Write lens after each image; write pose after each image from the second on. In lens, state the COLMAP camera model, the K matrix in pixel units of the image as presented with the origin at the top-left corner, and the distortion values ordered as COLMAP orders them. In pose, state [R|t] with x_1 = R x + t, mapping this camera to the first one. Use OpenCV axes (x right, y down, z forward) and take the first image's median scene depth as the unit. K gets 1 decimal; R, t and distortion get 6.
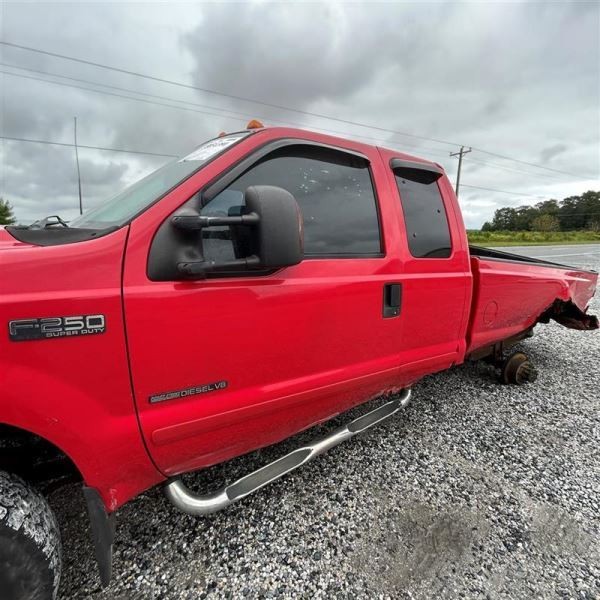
lens RADIAL K [[324.0, 0, 300.0], [0, 324.0, 300.0], [0, 0, 1]] dist [-0.004821, 0.004363]
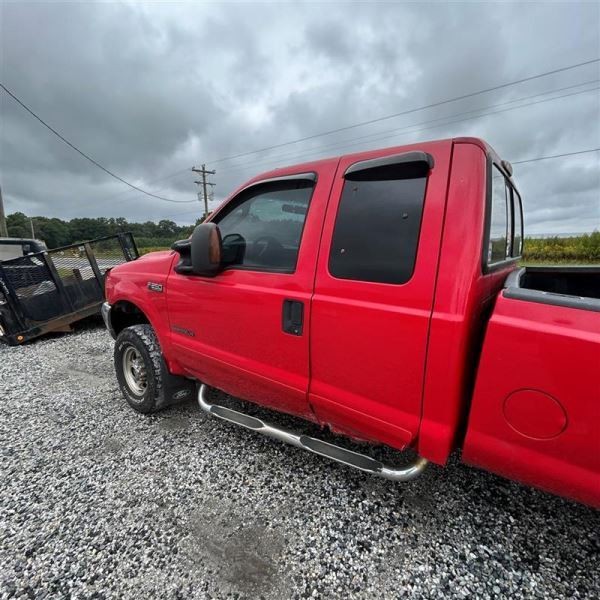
lens RADIAL K [[321.9, 0, 299.5], [0, 321.9, 302.0], [0, 0, 1]] dist [-0.003244, 0.003183]
pose [[0.322925, 0.143922, -0.935417, 1.153952], [-0.174015, 0.980549, 0.090792, -0.131760], [0.930289, 0.133458, 0.341689, 0.652496]]
